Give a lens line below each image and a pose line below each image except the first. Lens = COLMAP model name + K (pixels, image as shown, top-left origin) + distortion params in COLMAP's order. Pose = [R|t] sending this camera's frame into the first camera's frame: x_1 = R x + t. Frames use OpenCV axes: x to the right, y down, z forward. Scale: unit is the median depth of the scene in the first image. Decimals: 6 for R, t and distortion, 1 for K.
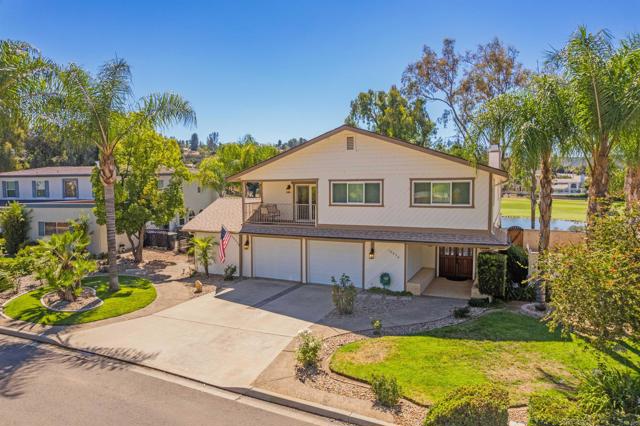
lens RADIAL K [[403.7, 0, 320.0], [0, 403.7, 213.0], [0, 0, 1]] dist [-0.073088, 0.066882]
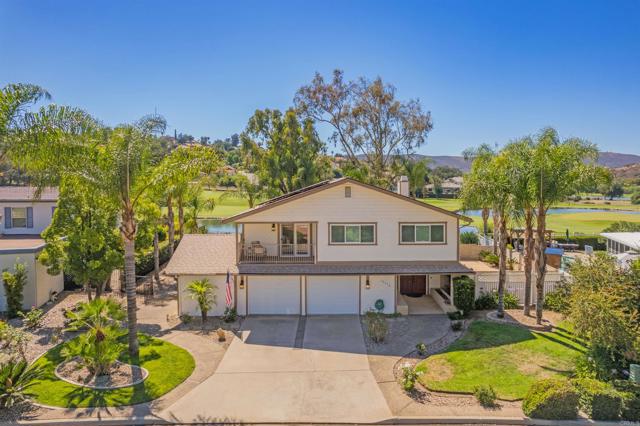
lens RADIAL K [[412.8, 0, 330.0], [0, 412.8, 189.0], [0, 0, 1]] dist [-0.071605, 0.055965]
pose [[0.906751, -0.005437, 0.421631, -0.481543], [0.025445, 0.998800, -0.041843, -0.133012], [-0.420898, 0.048669, 0.905801, -0.071472]]
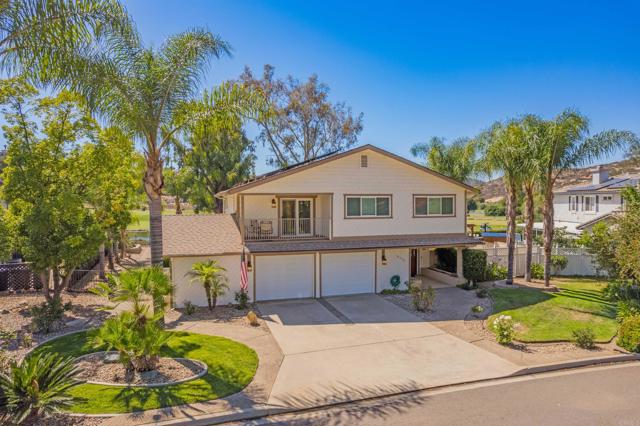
lens RADIAL K [[403.7, 0, 320.0], [0, 403.7, 213.0], [0, 0, 1]] dist [-0.073088, 0.066882]
pose [[0.754780, -0.016892, 0.655761, -0.738782], [0.042168, 0.998850, -0.022805, -0.012463], [-0.654621, 0.044865, 0.754624, 0.256453]]
